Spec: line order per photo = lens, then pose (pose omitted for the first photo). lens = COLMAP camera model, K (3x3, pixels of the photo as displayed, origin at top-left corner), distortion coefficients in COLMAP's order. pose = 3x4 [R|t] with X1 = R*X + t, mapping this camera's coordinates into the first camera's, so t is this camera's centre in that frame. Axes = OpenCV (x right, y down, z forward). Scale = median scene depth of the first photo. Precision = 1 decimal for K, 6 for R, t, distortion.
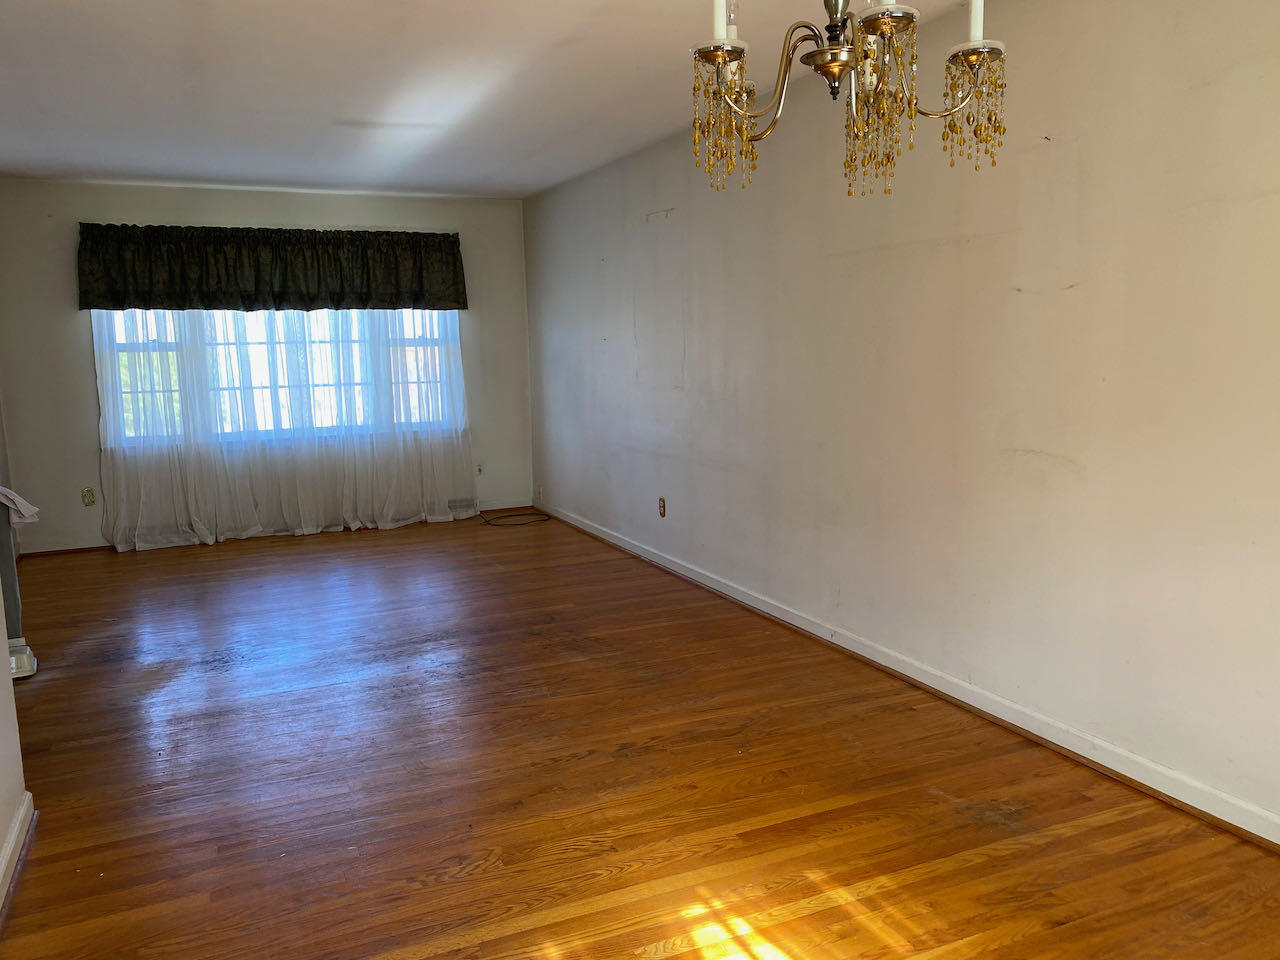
lens RADIAL K [[965.6, 0, 636.9], [0, 965.6, 479.3], [0, 0, 1]] dist [0.017184, -0.015004]
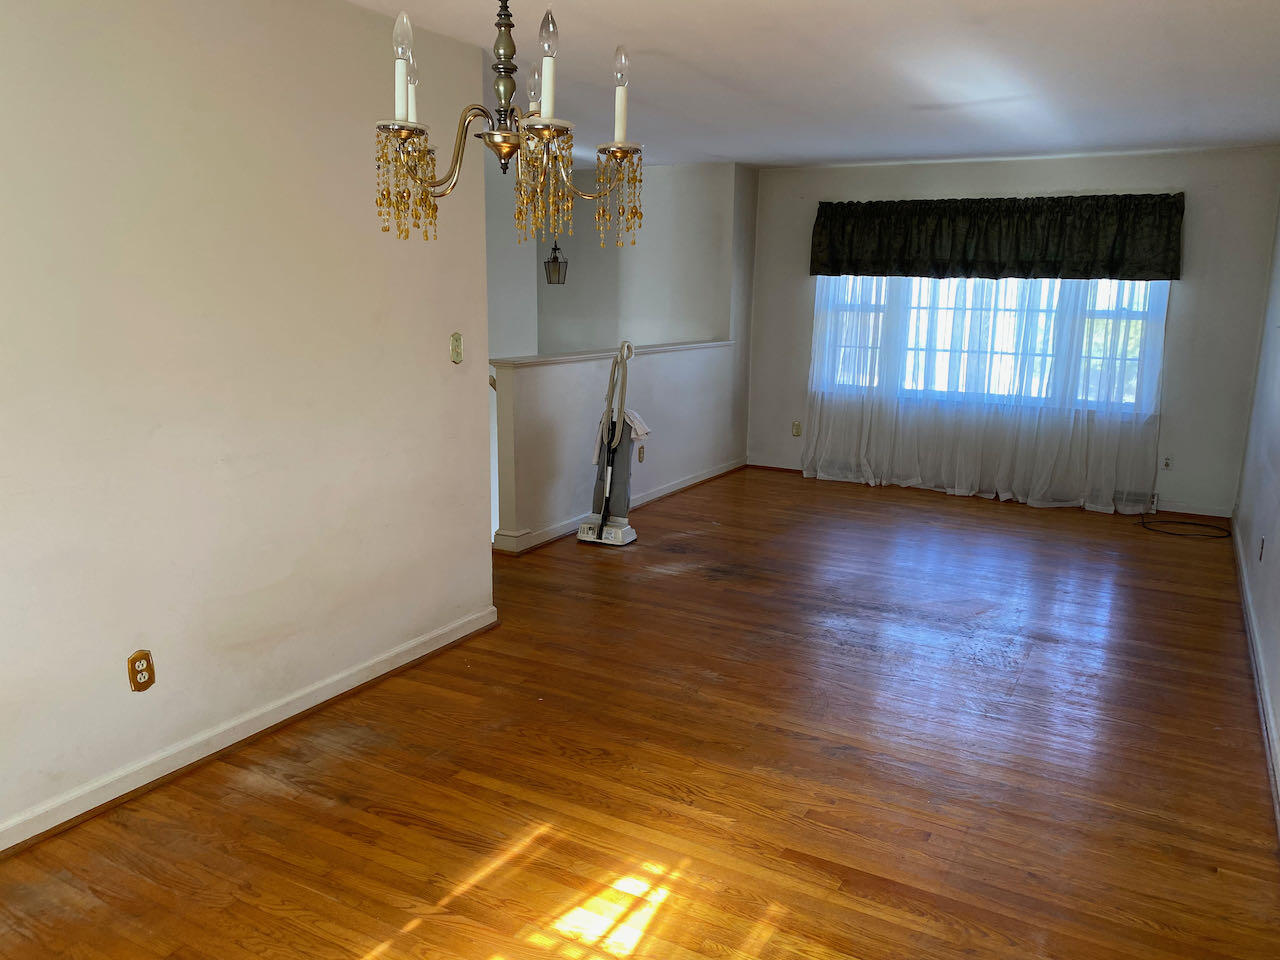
lens RADIAL K [[965.6, 0, 636.9], [0, 965.6, 479.3], [0, 0, 1]] dist [0.017184, -0.015004]
pose [[0.595981, 0.189842, -0.780235, 0.269392], [-0.145441, 0.981101, 0.127621, -0.043514], [0.789717, 0.037419, 0.612329, 0.090937]]
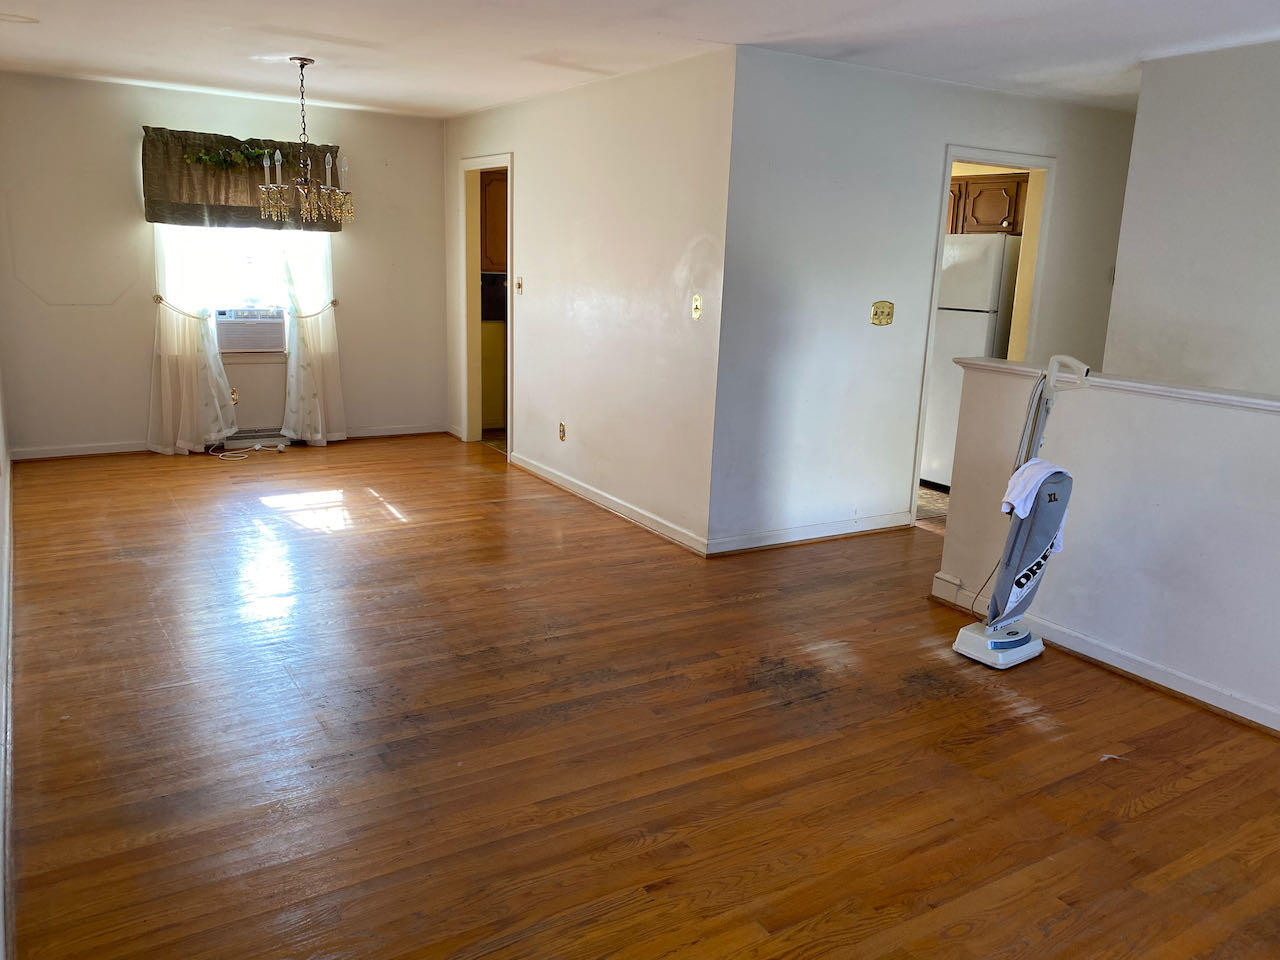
lens RADIAL K [[967.1, 0, 640.0], [0, 967.1, 480.0], [0, 0, 1]] dist [0.049333, -0.088166]
pose [[-0.991221, 0.014534, -0.131413, -0.123526], [-0.034575, 0.930860, 0.363737, -0.166170], [0.127613, 0.365088, -0.922185, 1.041992]]
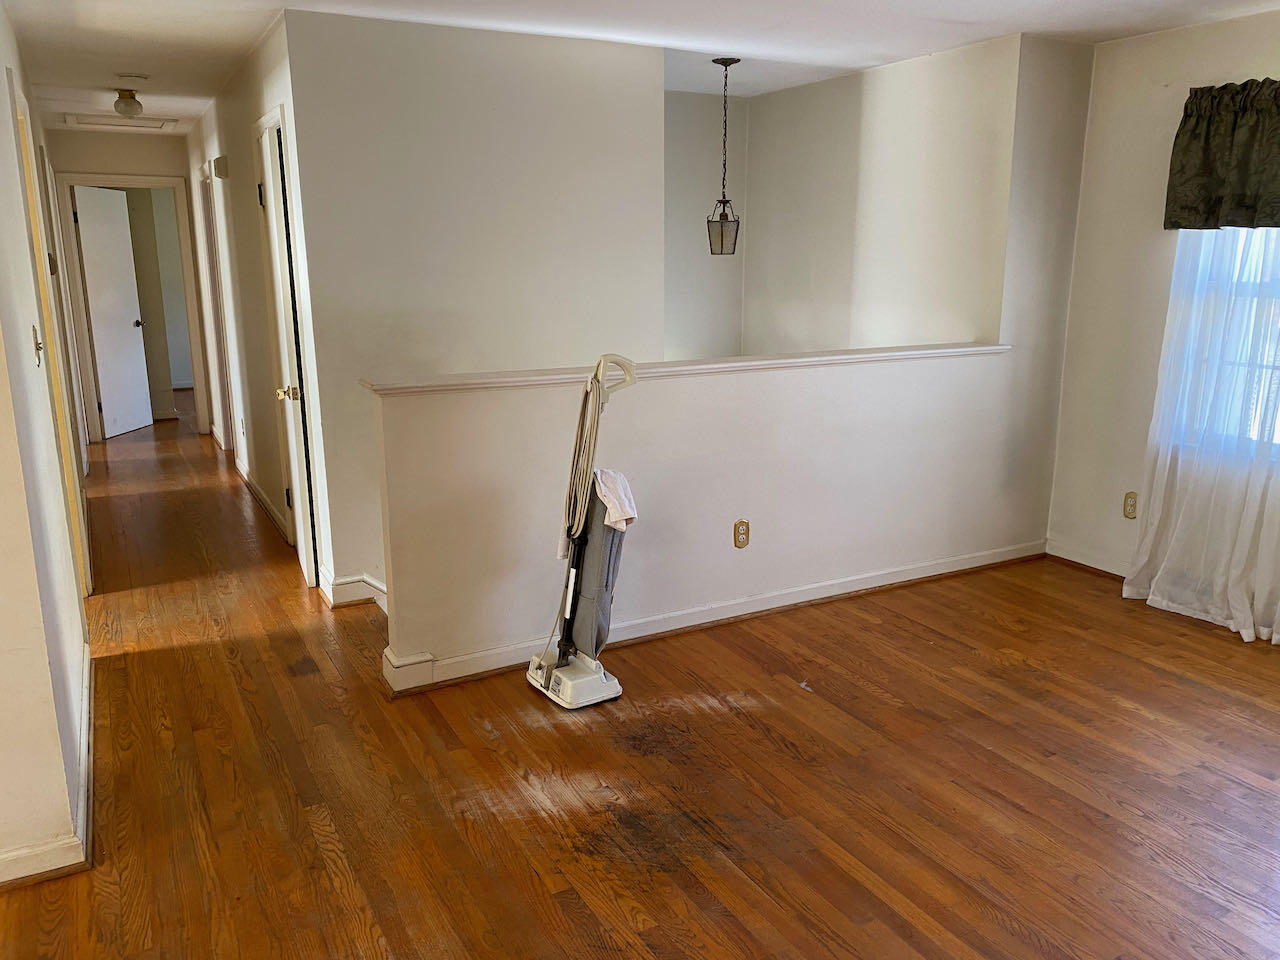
lens RADIAL K [[967.1, 0, 640.0], [0, 967.1, 480.0], [0, 0, 1]] dist [0.049333, -0.088166]
pose [[0.084695, 0.247218, -0.965251, 0.063996], [-0.145340, 0.961436, 0.233488, -0.105737], [0.985750, 0.120515, 0.117360, 0.553059]]
